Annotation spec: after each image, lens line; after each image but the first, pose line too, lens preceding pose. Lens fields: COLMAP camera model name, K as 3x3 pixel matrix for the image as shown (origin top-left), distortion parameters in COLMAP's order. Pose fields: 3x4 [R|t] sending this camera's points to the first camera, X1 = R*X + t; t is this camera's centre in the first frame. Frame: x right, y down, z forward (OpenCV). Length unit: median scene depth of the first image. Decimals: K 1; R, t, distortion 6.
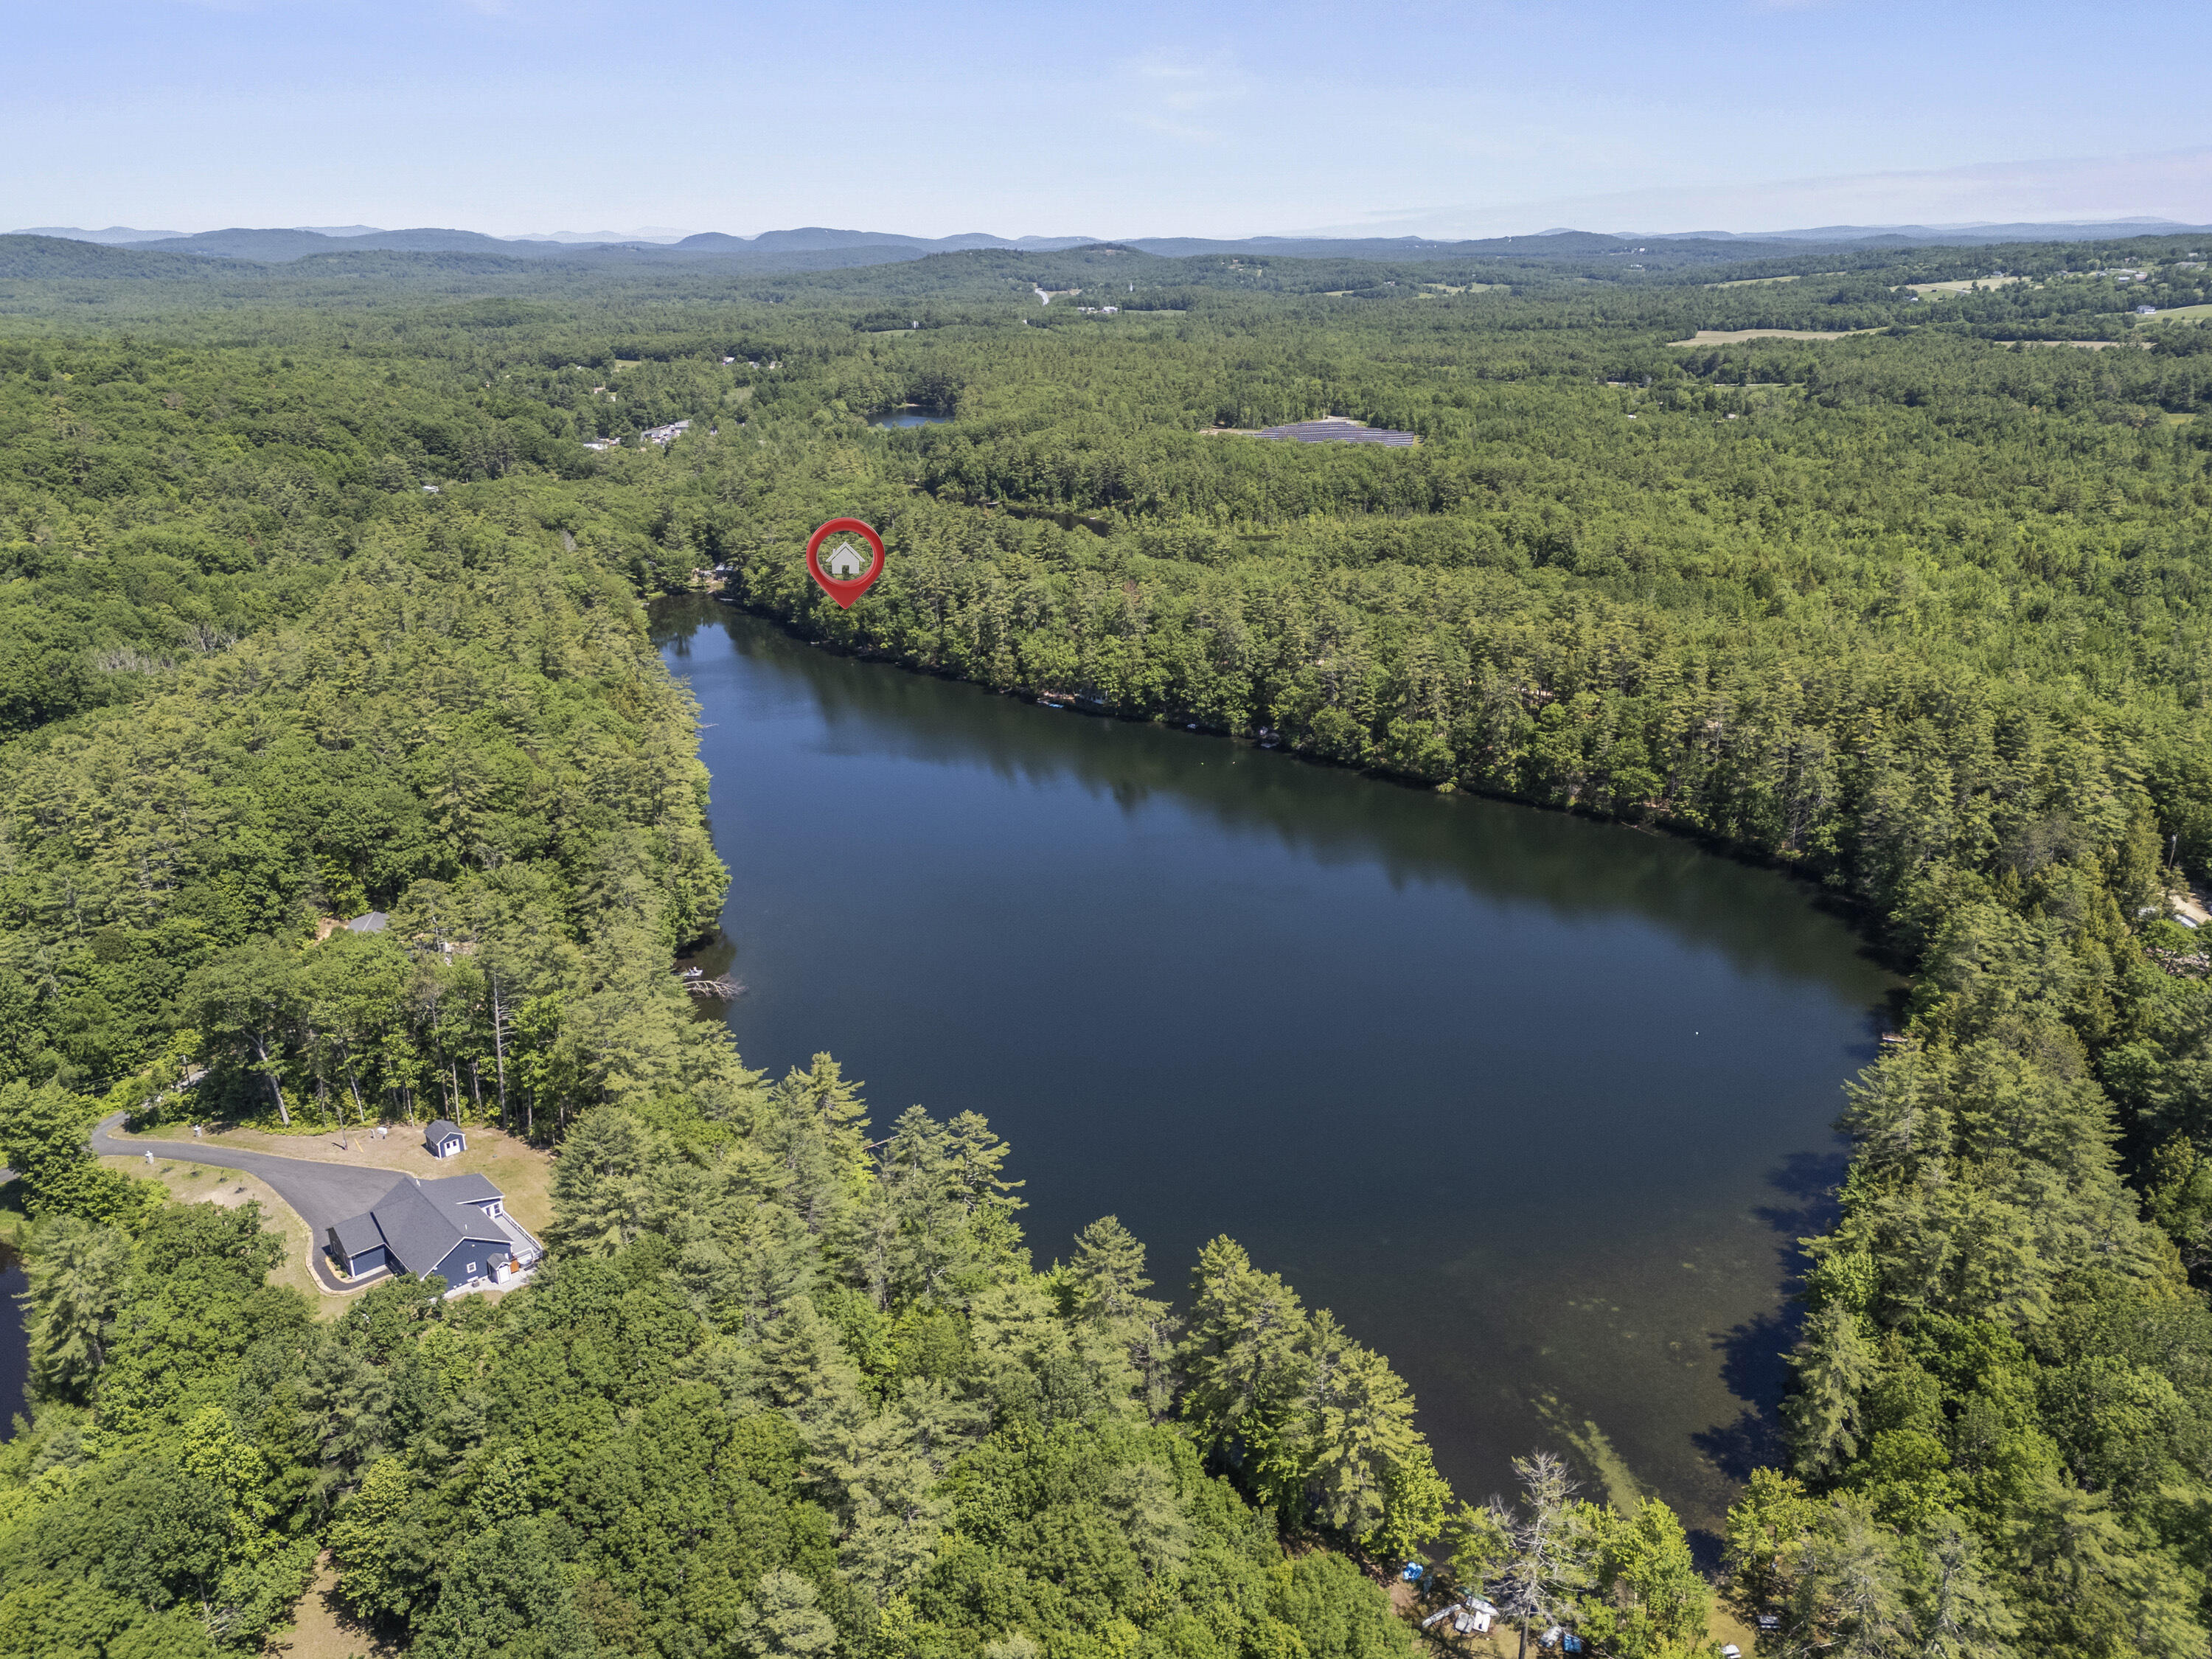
lens RADIAL K [[1618.7, 0, 1101.6], [0, 1618.7, 844.1], [0, 0, 1]] dist [0.057314, -0.041068]
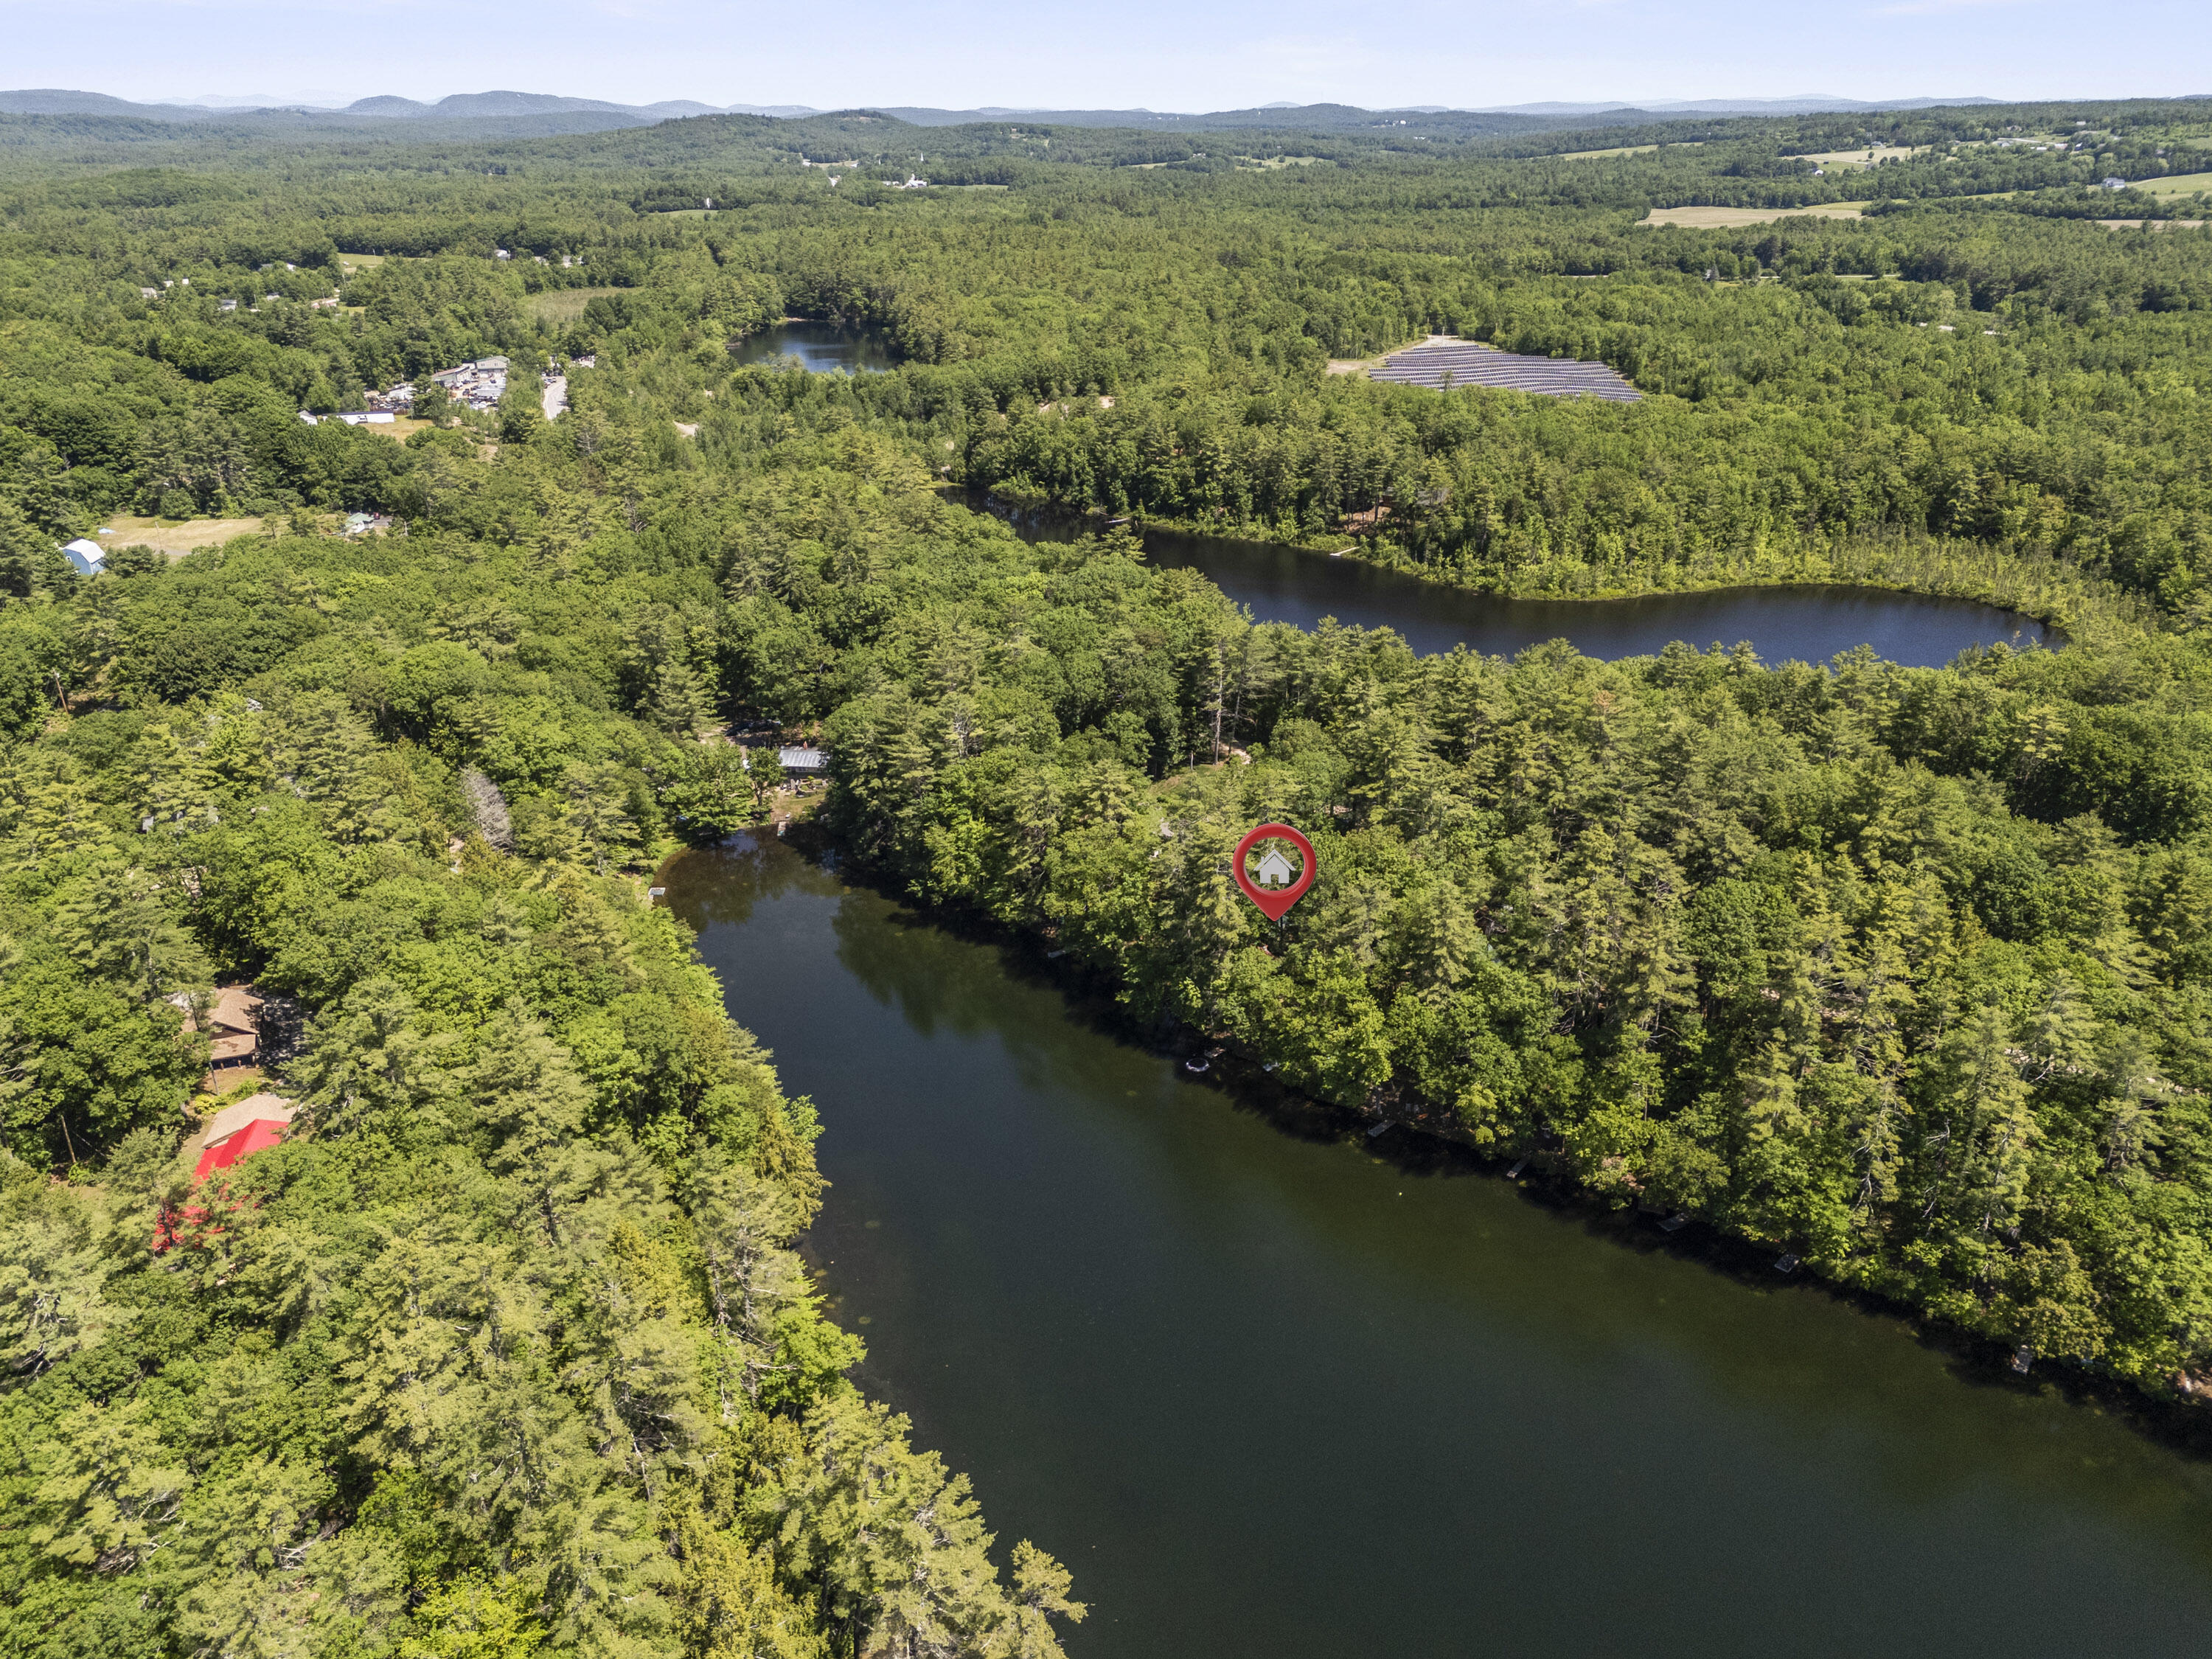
lens RADIAL K [[1618.7, 0, 1101.6], [0, 1618.7, 844.1], [0, 0, 1]] dist [0.057314, -0.041068]
pose [[0.987307, -0.061447, 0.146454, -0.088350], [0.051576, 0.996194, 0.070270, -0.071494], [-0.150214, -0.061824, 0.986718, 0.219418]]
